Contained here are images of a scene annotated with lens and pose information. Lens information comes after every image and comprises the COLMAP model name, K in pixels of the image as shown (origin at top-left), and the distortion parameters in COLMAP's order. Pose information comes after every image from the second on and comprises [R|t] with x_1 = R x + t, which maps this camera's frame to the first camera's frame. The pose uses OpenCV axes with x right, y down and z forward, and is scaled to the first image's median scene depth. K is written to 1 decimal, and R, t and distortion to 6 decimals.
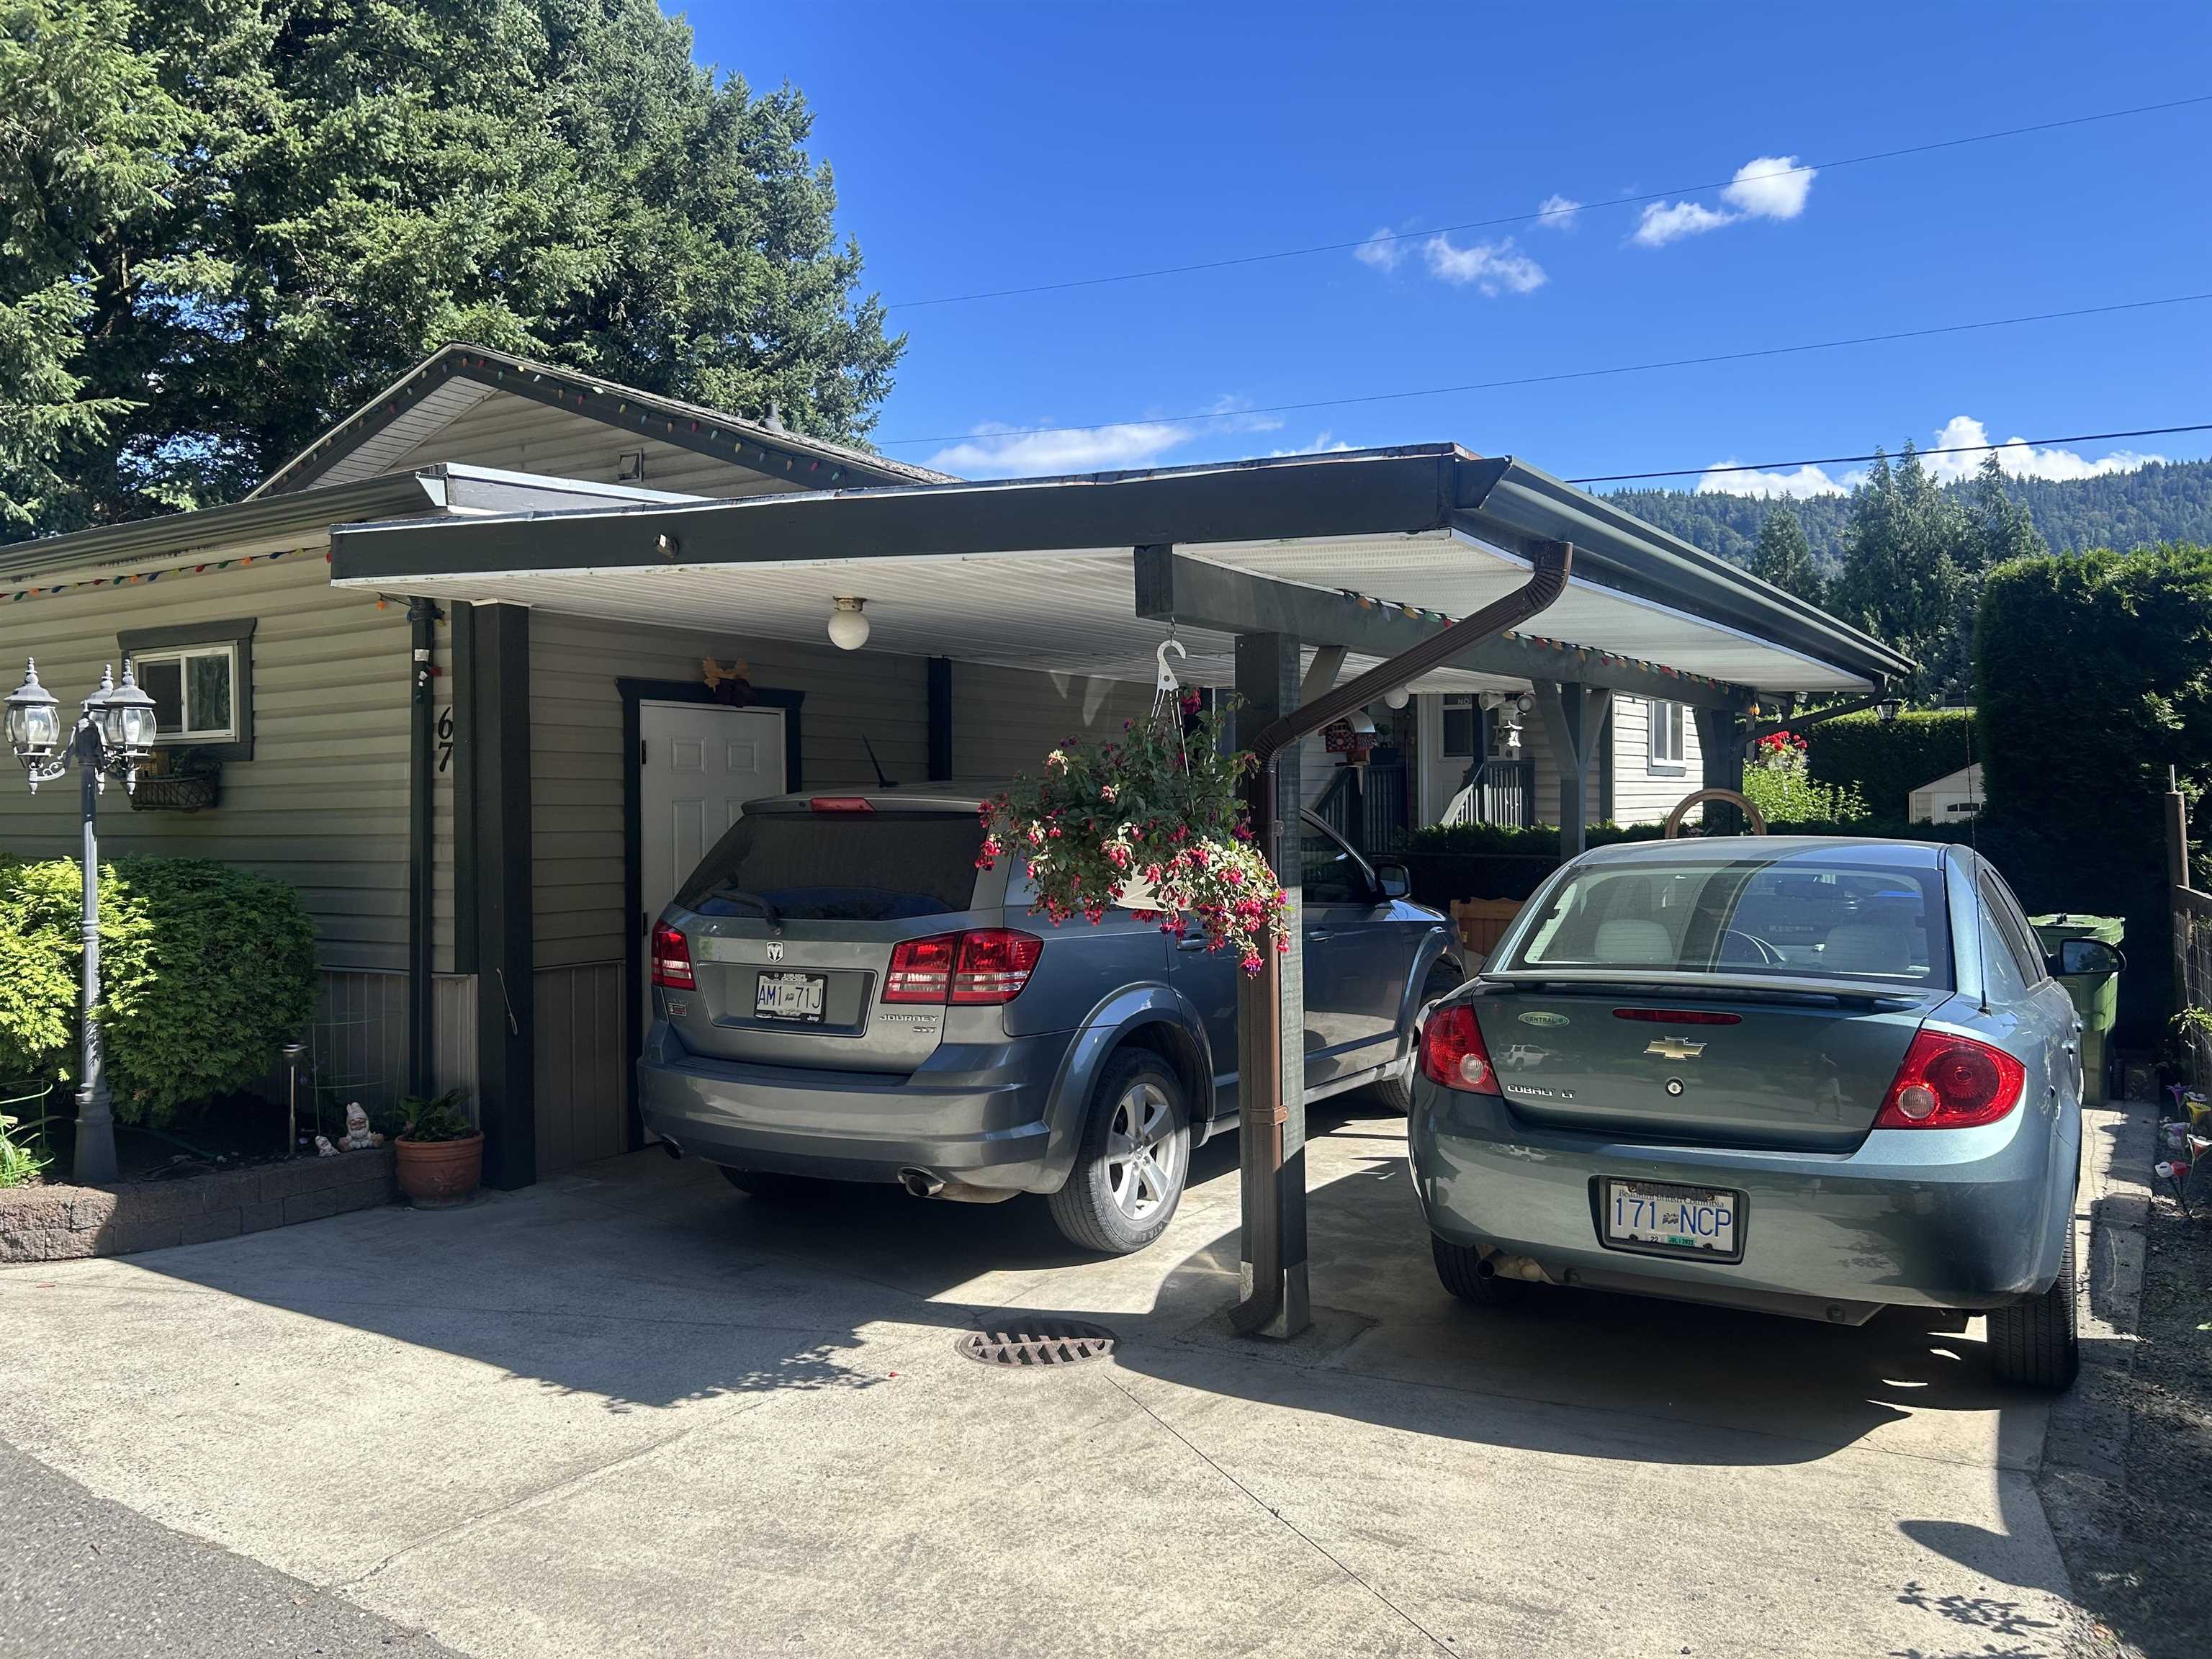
lens RADIAL K [[1672.4, 0, 1106.0], [0, 1672.4, 829.5], [0, 0, 1]] dist [0.047885, -0.091461]
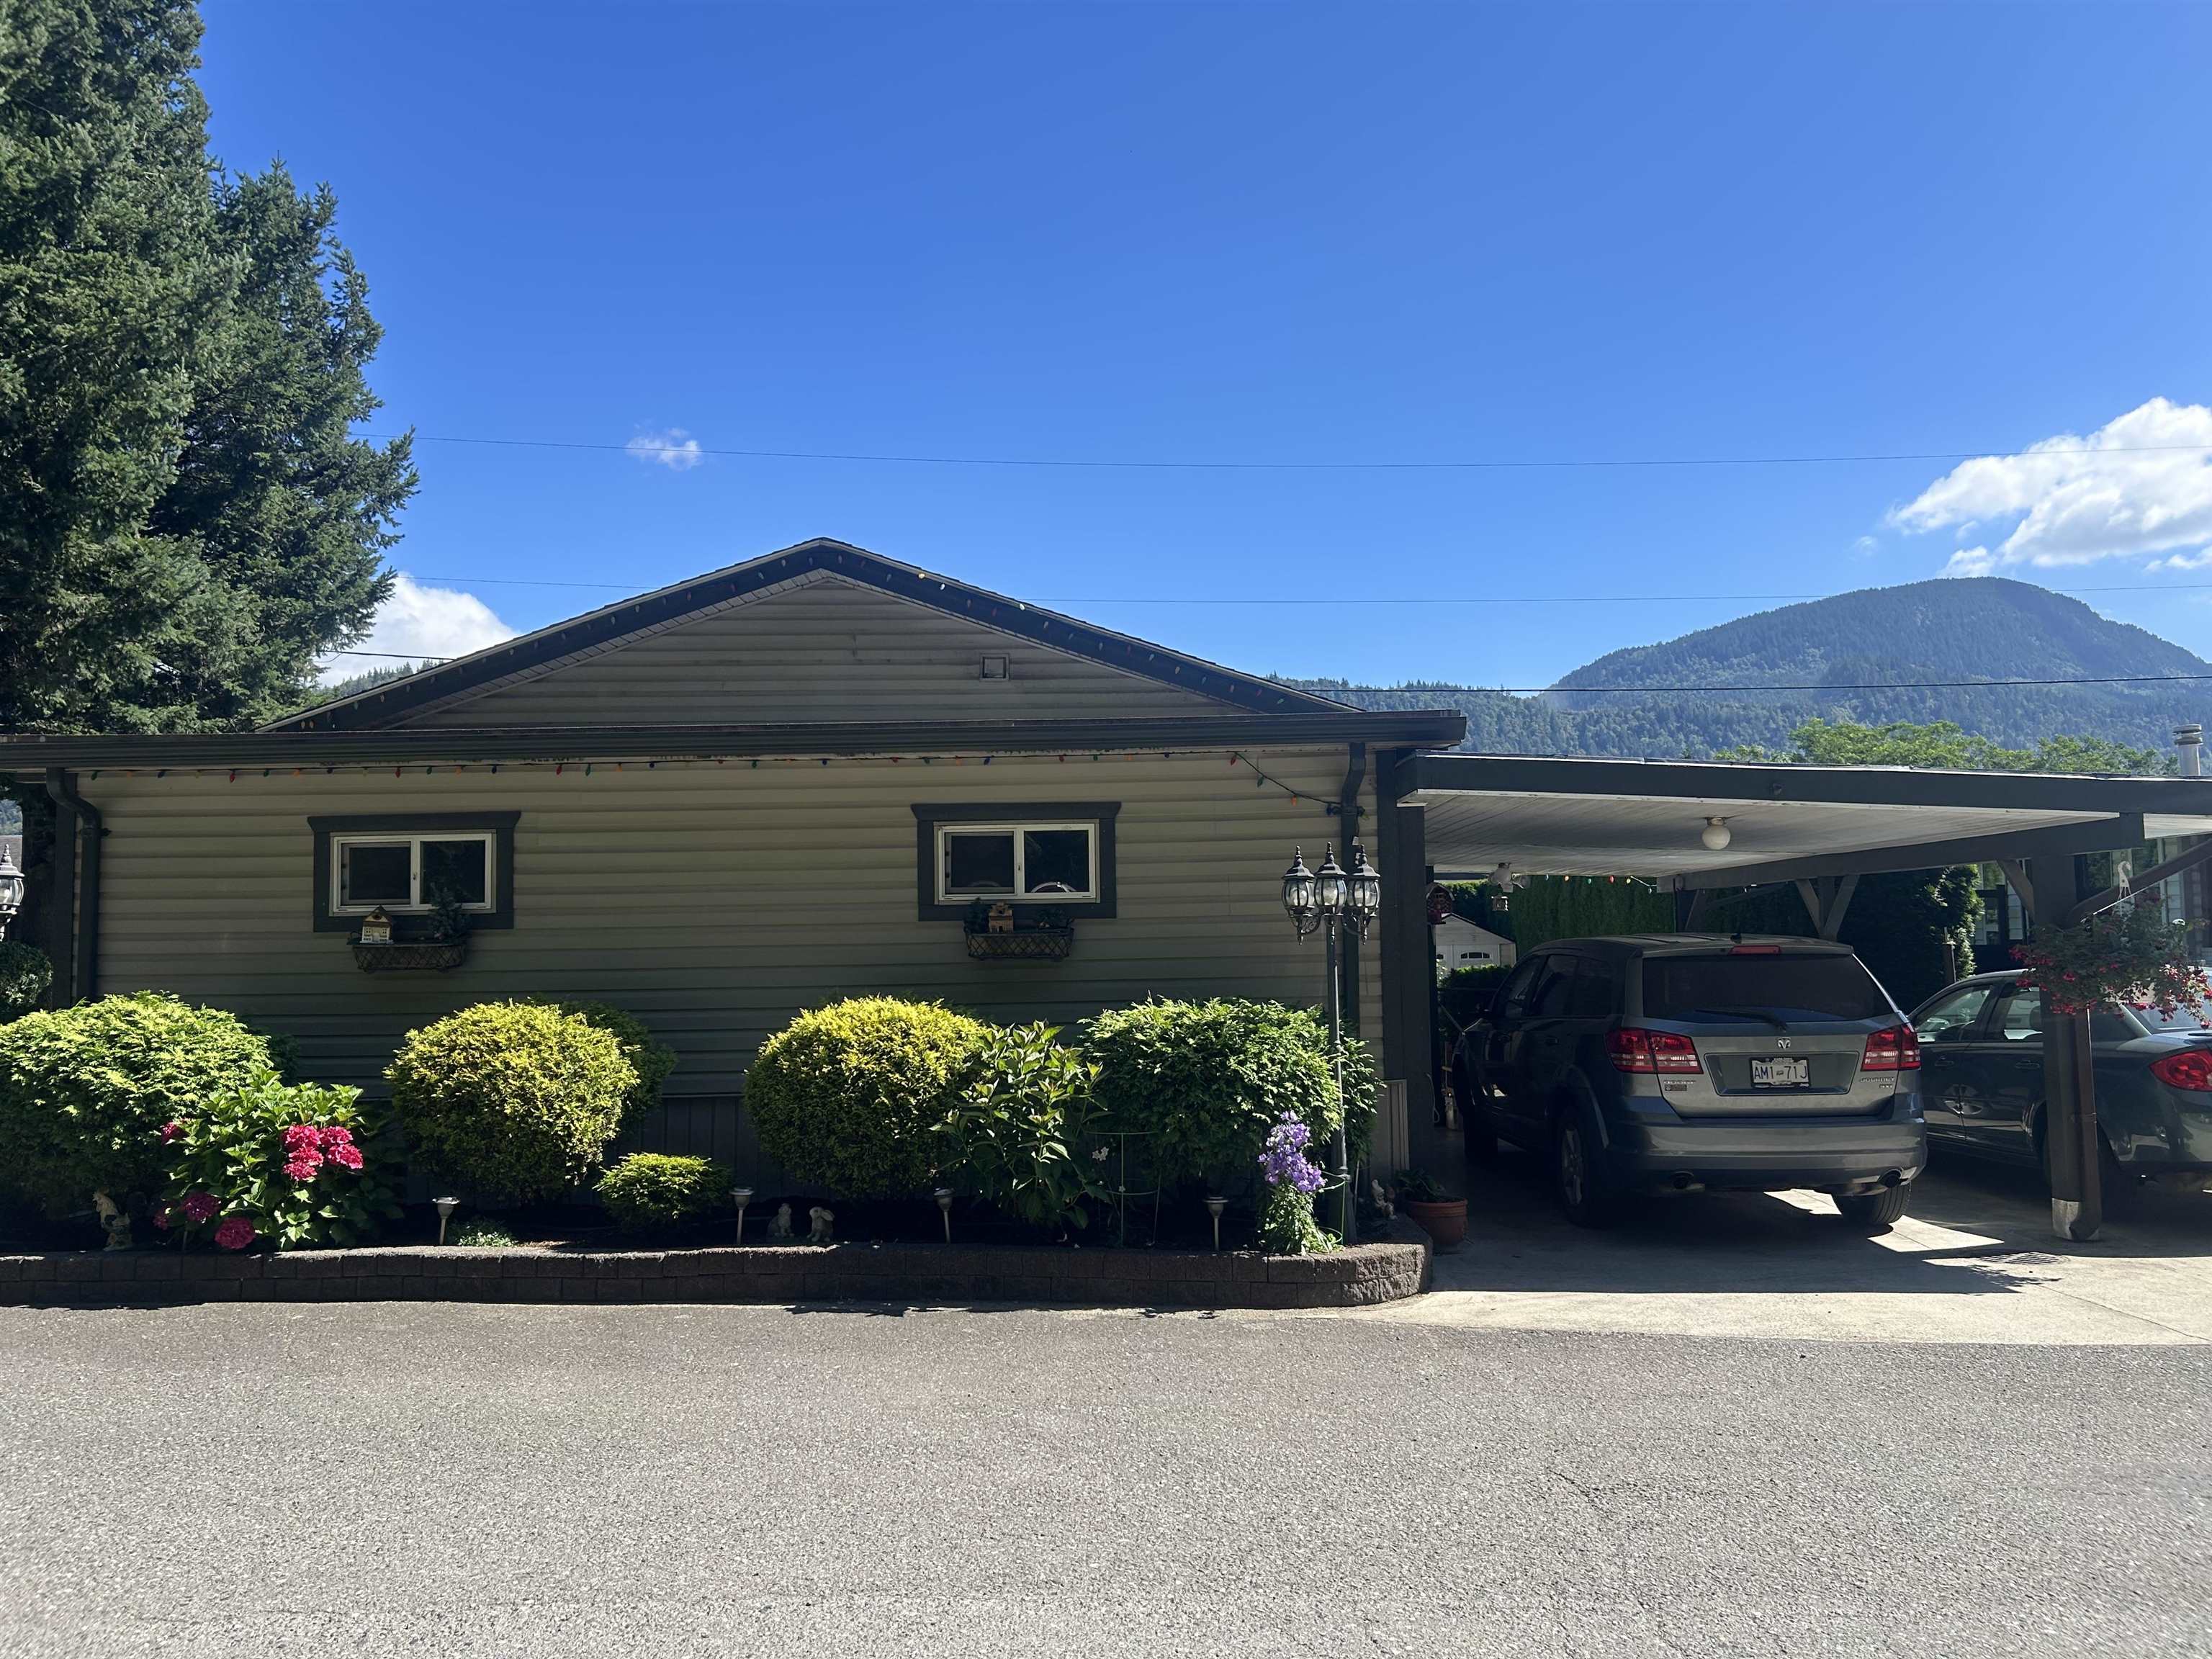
lens RADIAL K [[1672.4, 0, 1106.0], [0, 1672.4, 829.5], [0, 0, 1]] dist [0.047885, -0.091461]
pose [[0.863431, 0.034022, 0.503319, -1.122245], [0.013991, 0.995724, -0.091307, 0.005709], [-0.504273, 0.085879, 0.859263, -0.042779]]
